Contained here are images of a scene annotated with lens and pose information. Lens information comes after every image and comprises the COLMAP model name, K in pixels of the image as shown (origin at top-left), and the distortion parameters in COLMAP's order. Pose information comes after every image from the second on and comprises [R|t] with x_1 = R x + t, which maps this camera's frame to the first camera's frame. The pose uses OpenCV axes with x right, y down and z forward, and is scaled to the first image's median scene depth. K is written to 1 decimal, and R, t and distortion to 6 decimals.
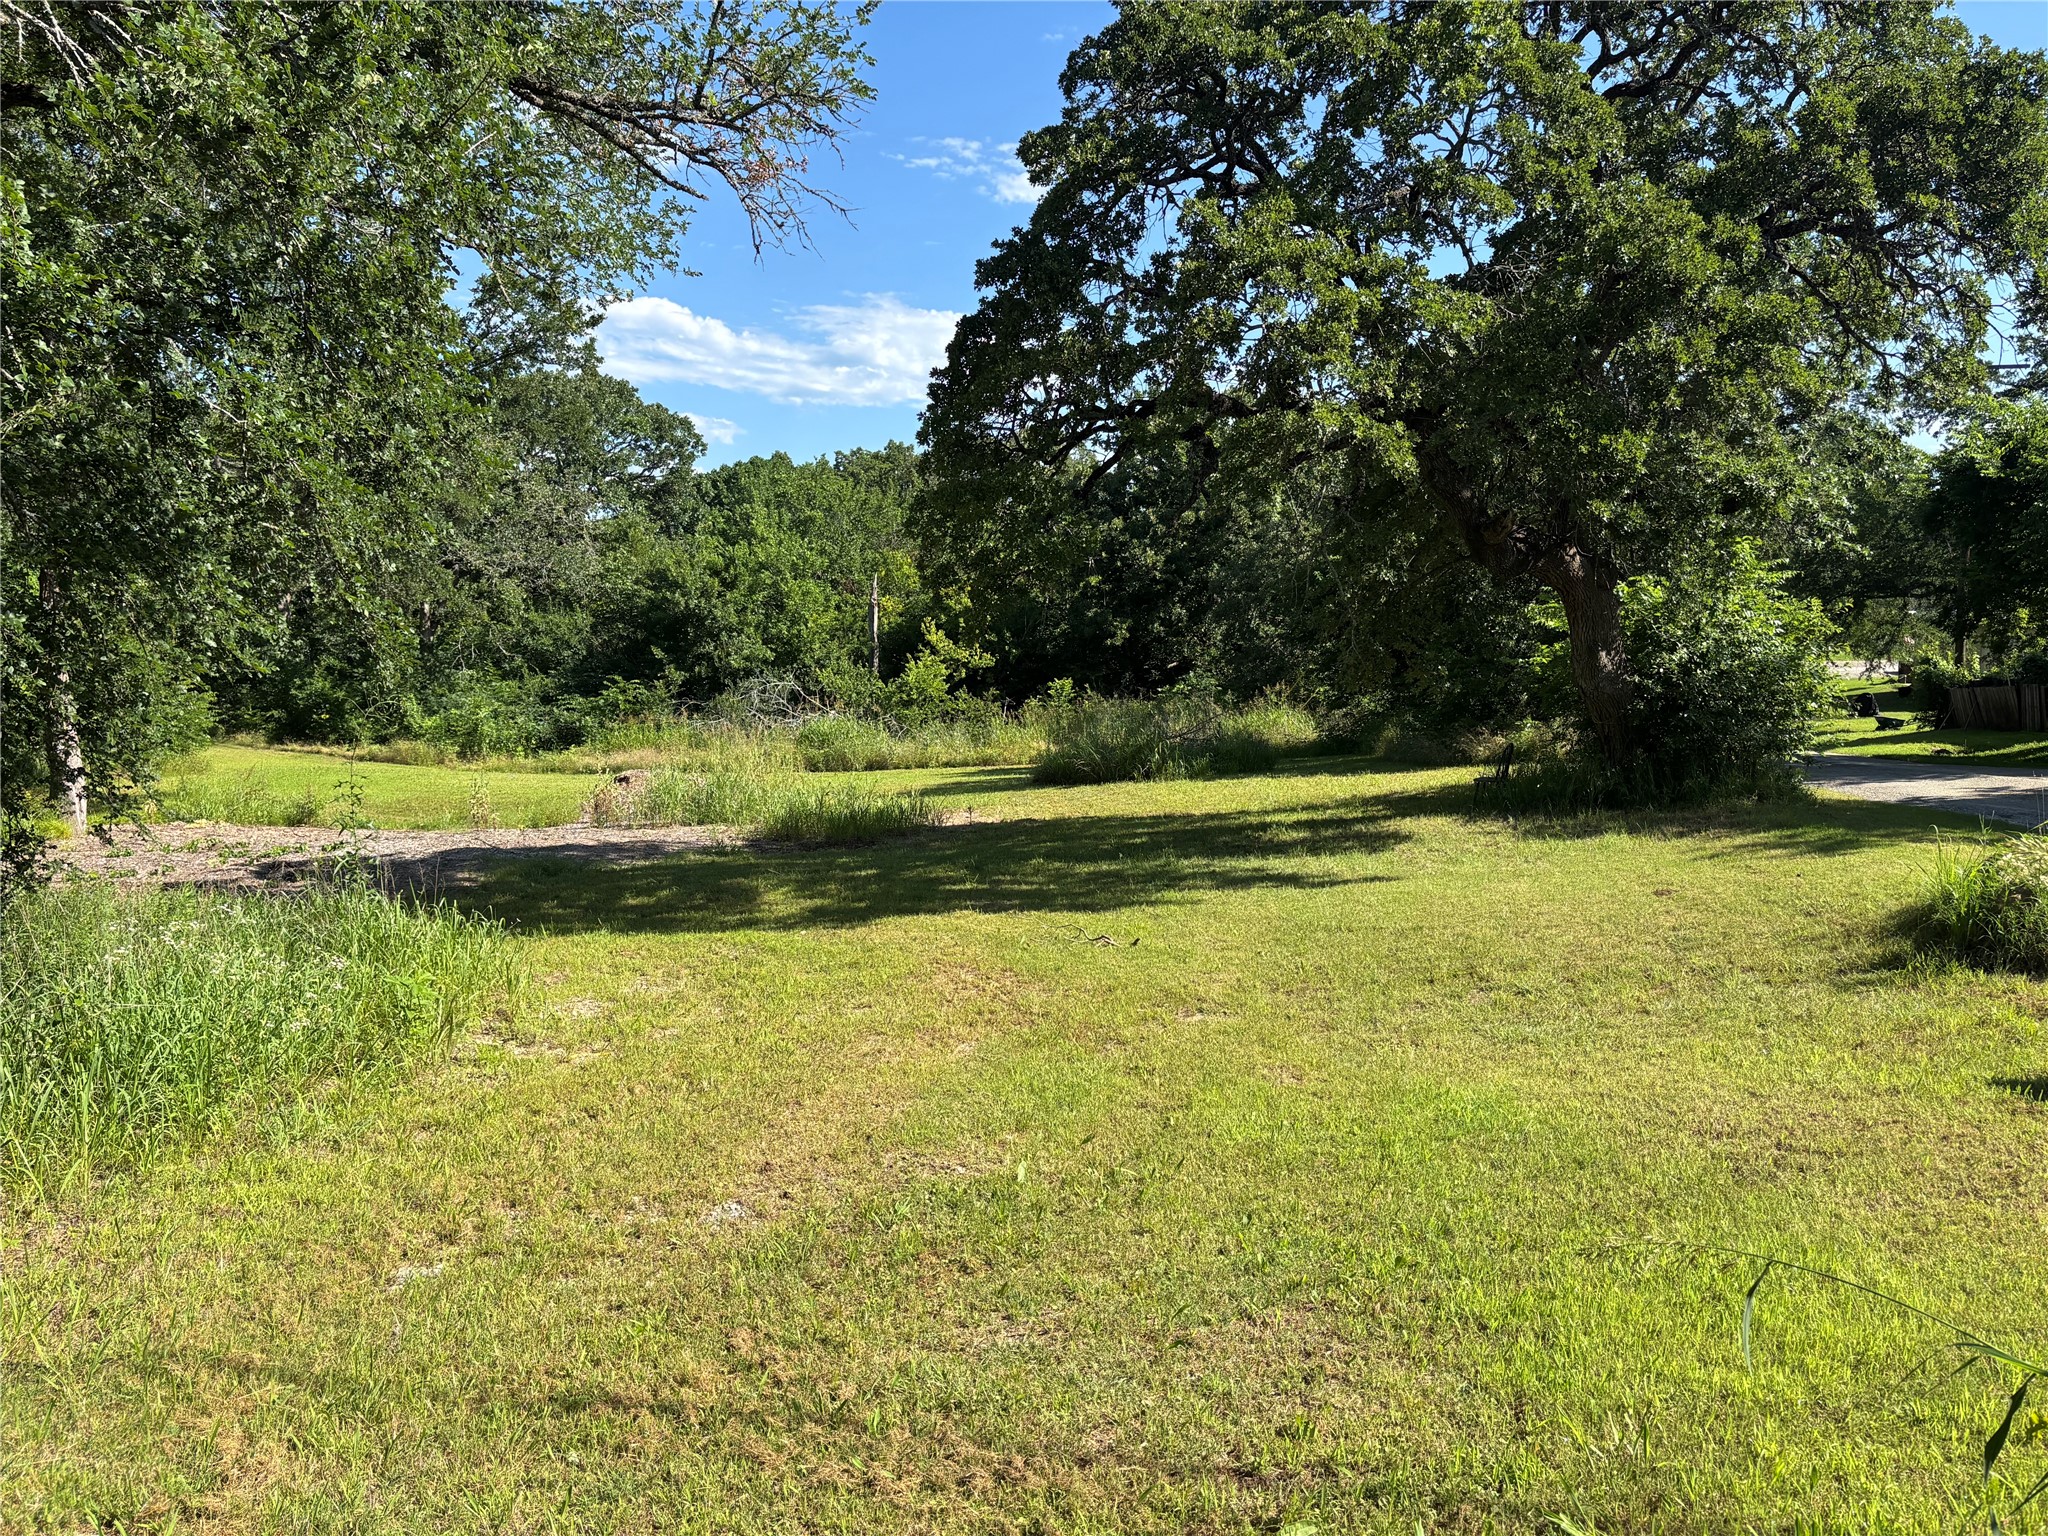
lens RADIAL K [[1537.2, 0, 1029.8], [0, 1537.2, 782.5], [0, 0, 1]] dist [0.030319, -0.016390]
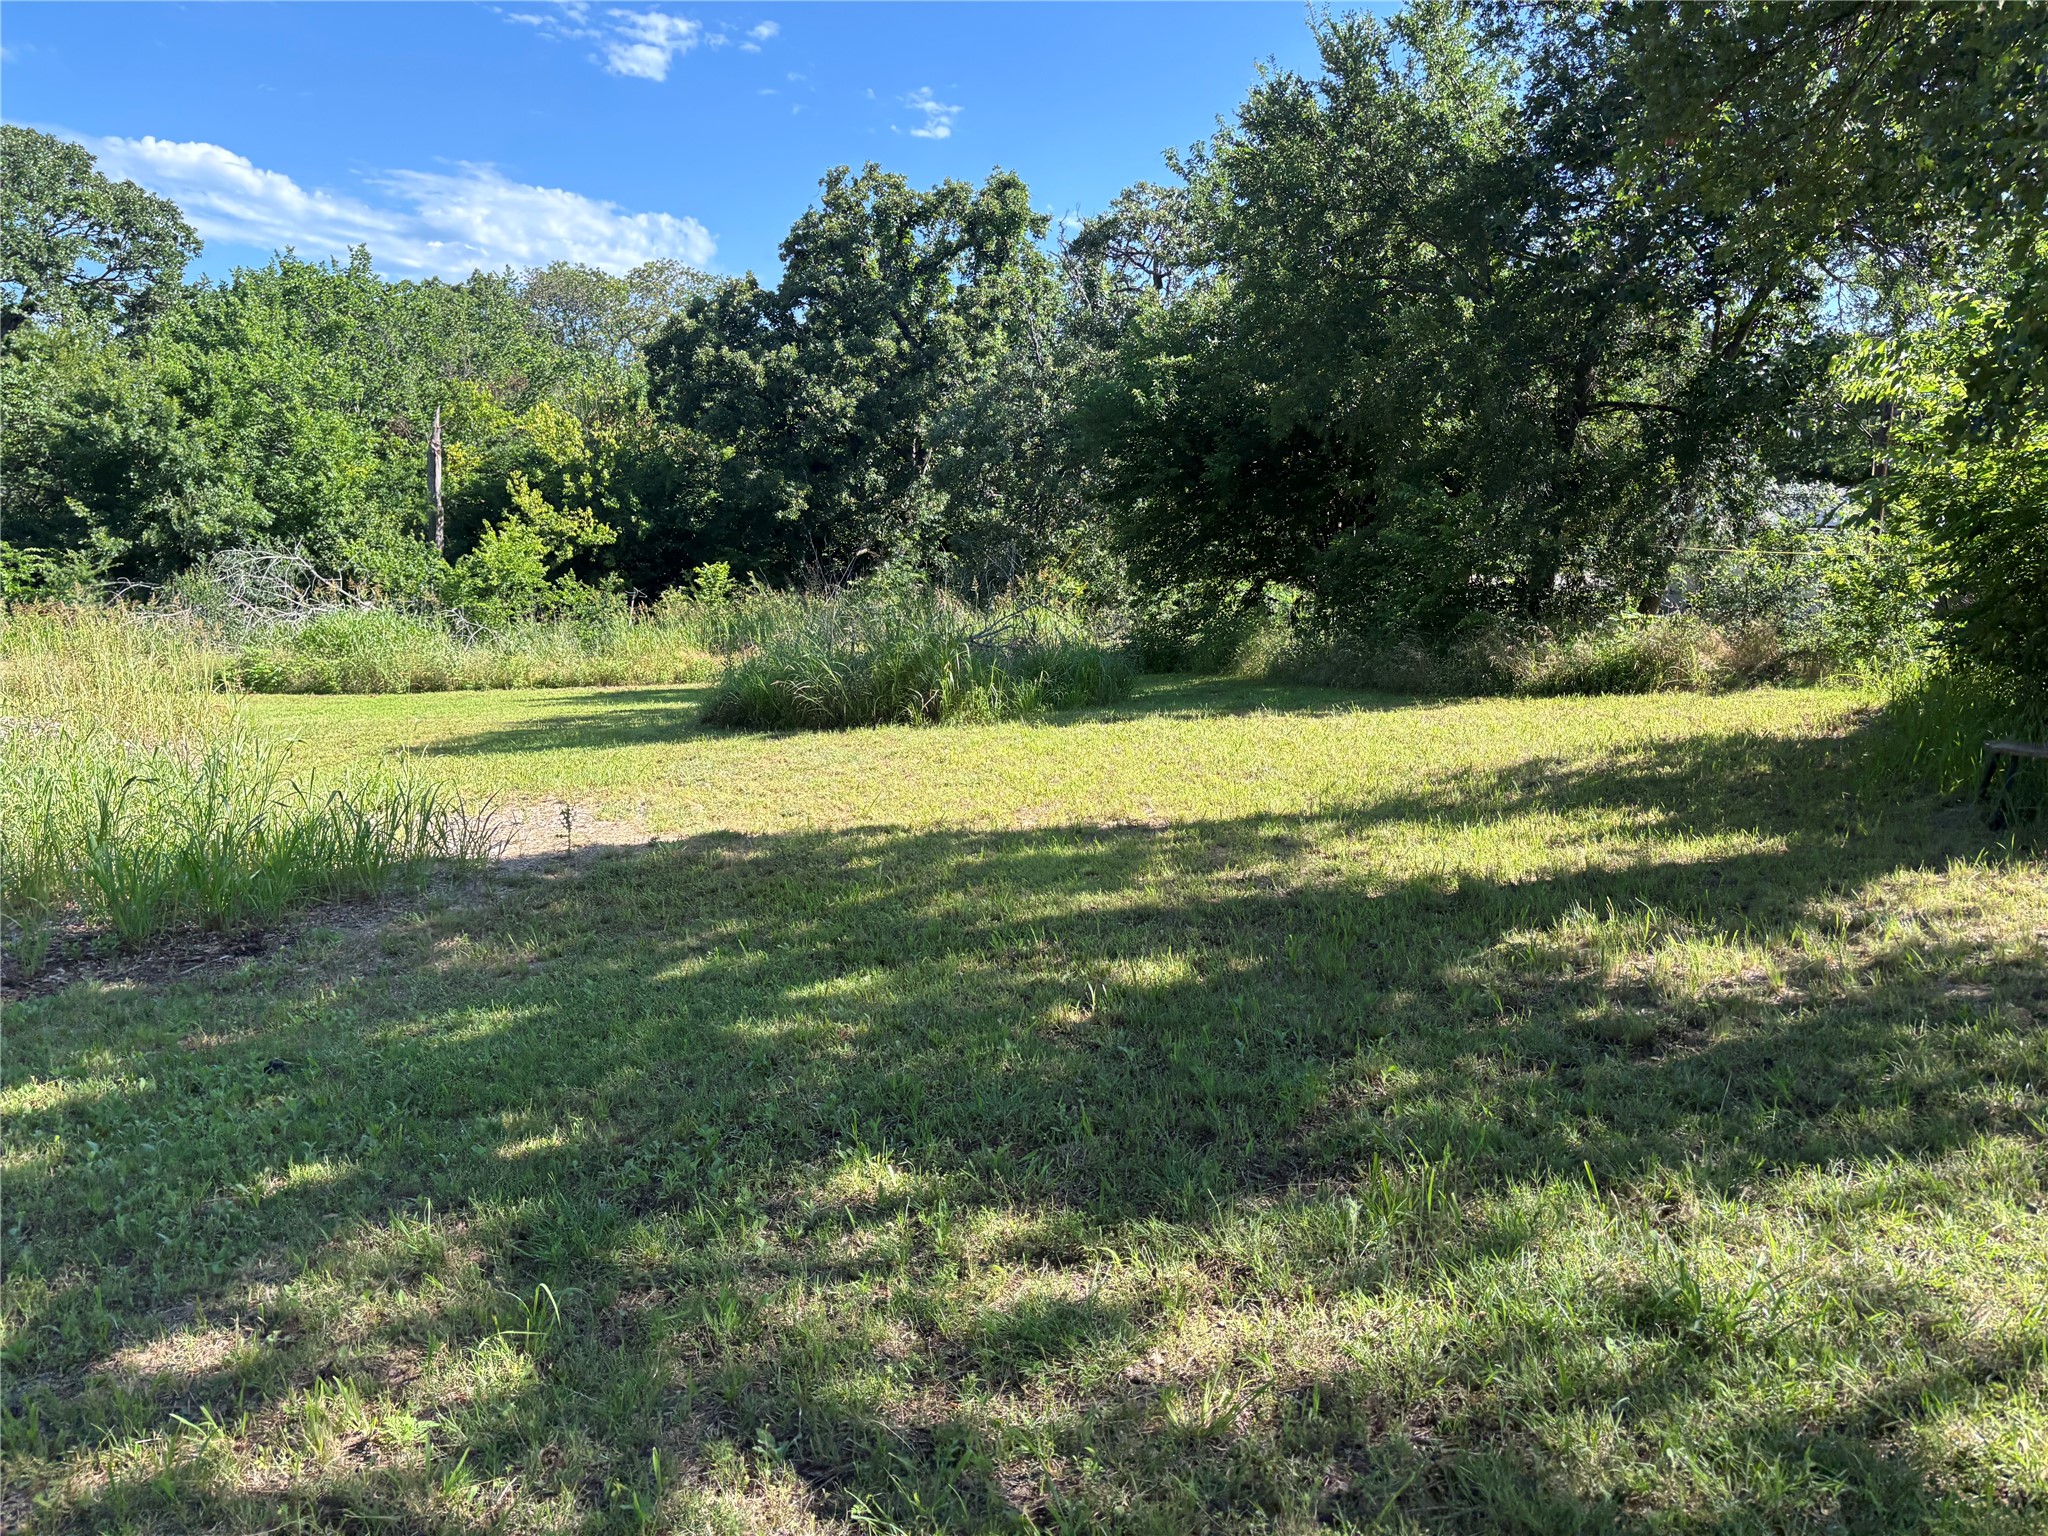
lens RADIAL K [[1537.2, 0, 1033.0], [0, 1537.2, 761.4], [0, 0, 1]] dist [0.030319, -0.016390]
pose [[0.970796, -0.008897, 0.239743, -0.007848], [-0.001133, 0.999131, 0.041663, -0.005290], [-0.239905, -0.040718, 0.969942, 0.263293]]
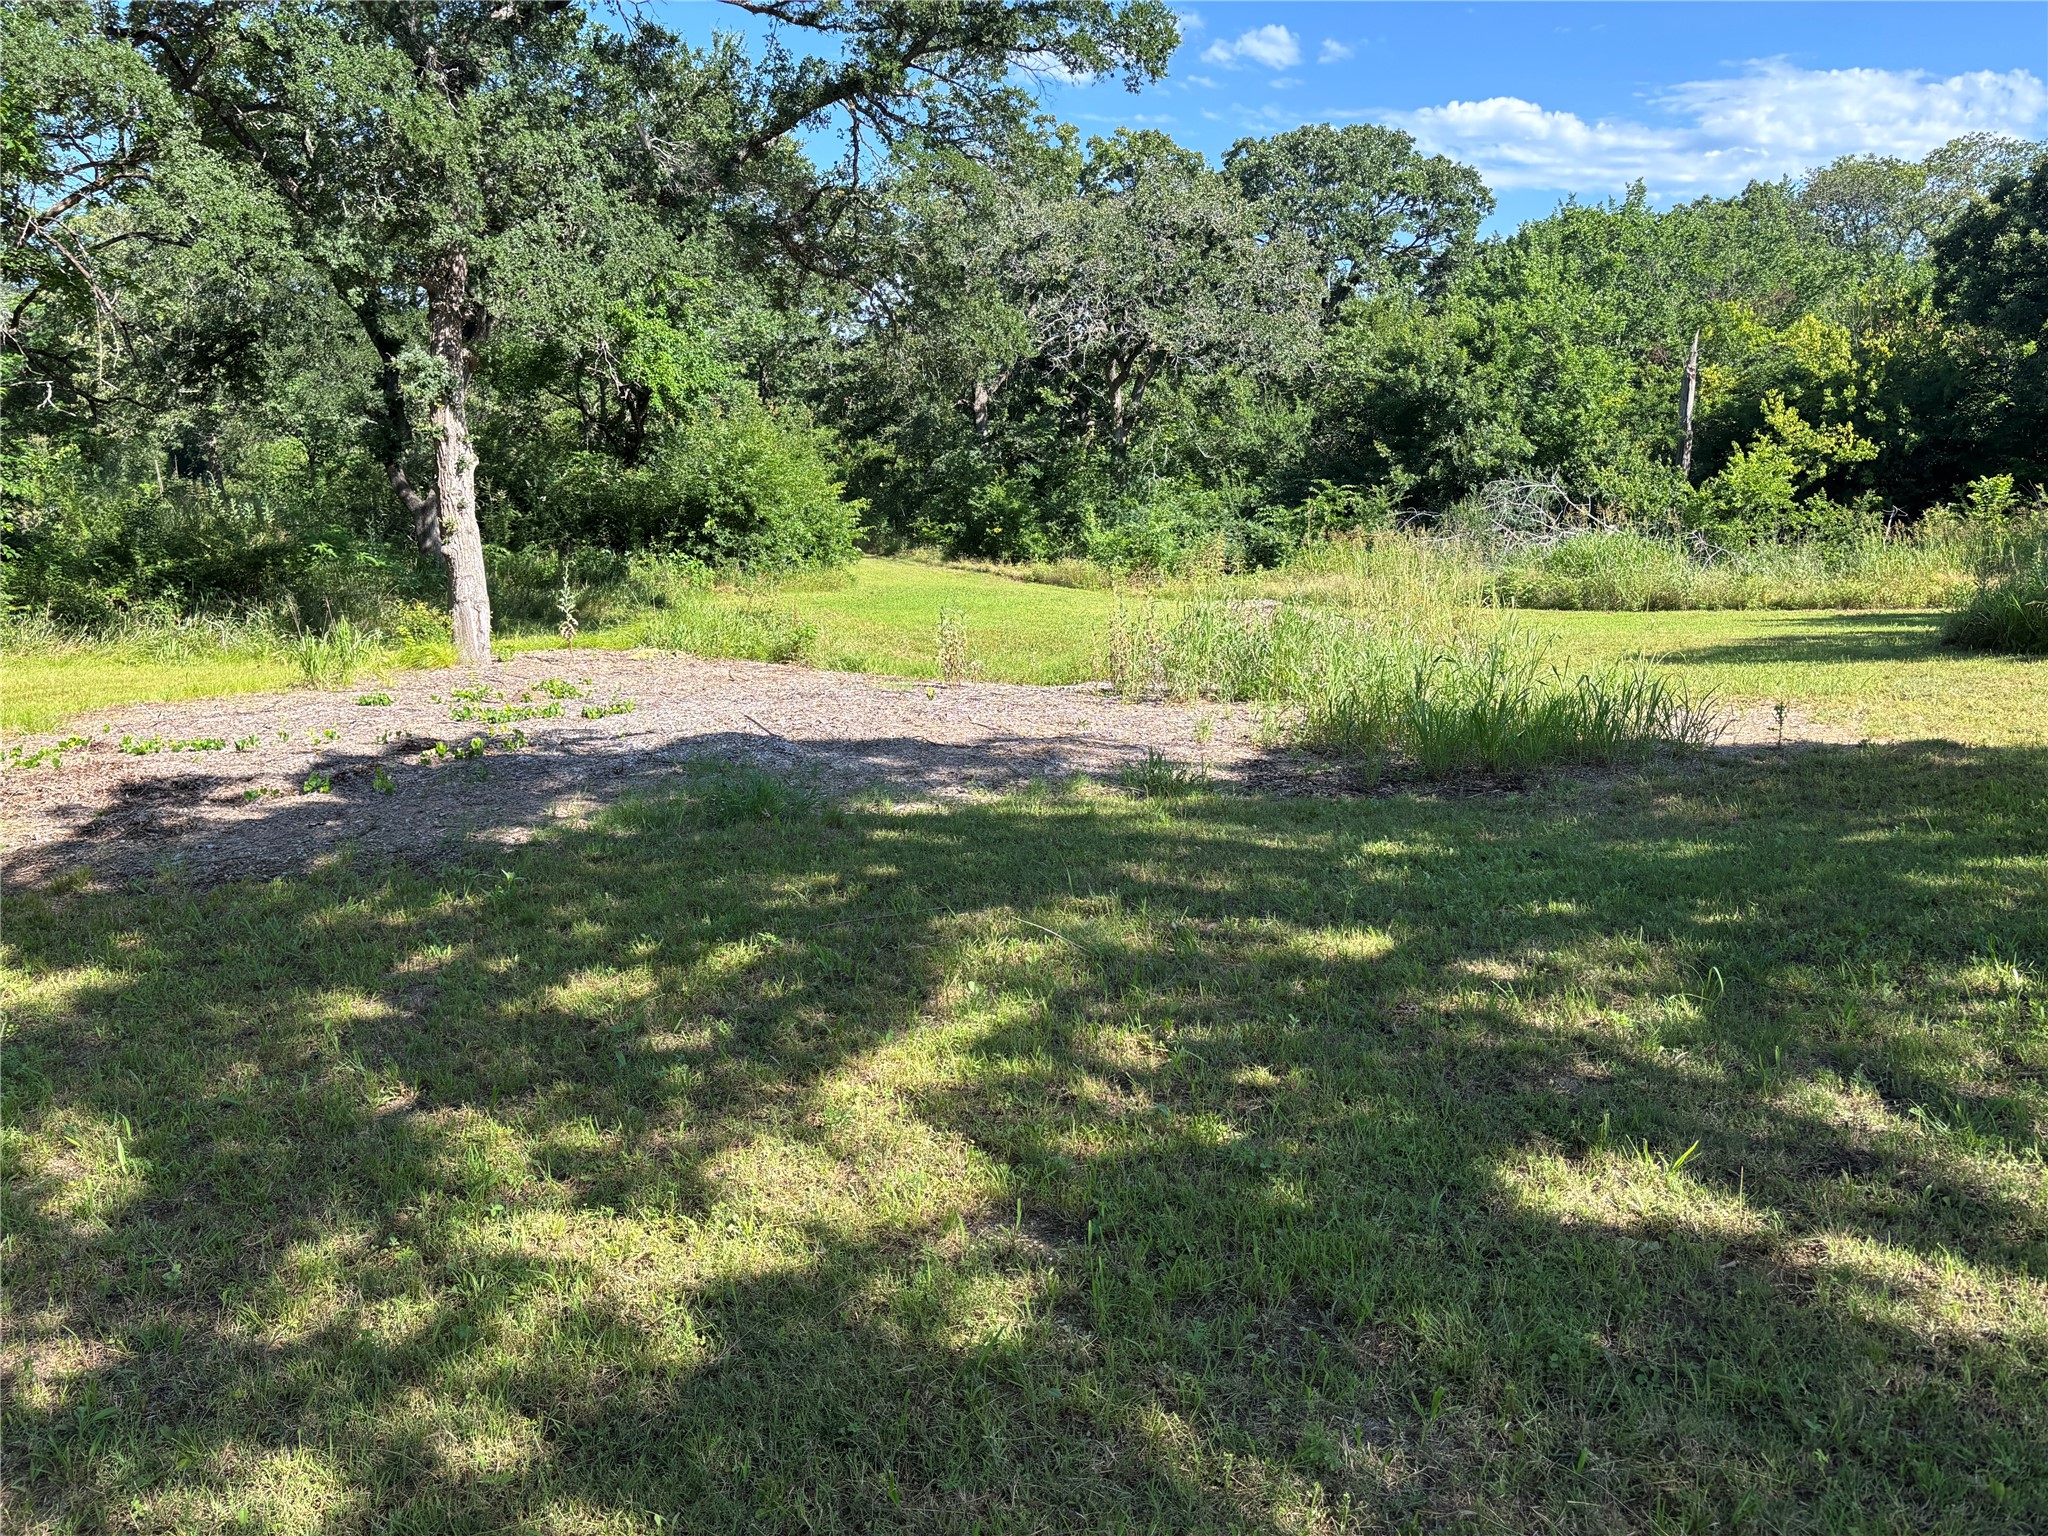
lens RADIAL K [[1537.2, 0, 1037.0], [0, 1537.2, 754.1], [0, 0, 1]] dist [0.030319, -0.016390]
pose [[0.870777, 0.077013, -0.485609, -0.003860], [-0.032919, 0.994572, 0.098701, -0.002822], [0.490574, -0.069961, 0.868586, 0.229363]]
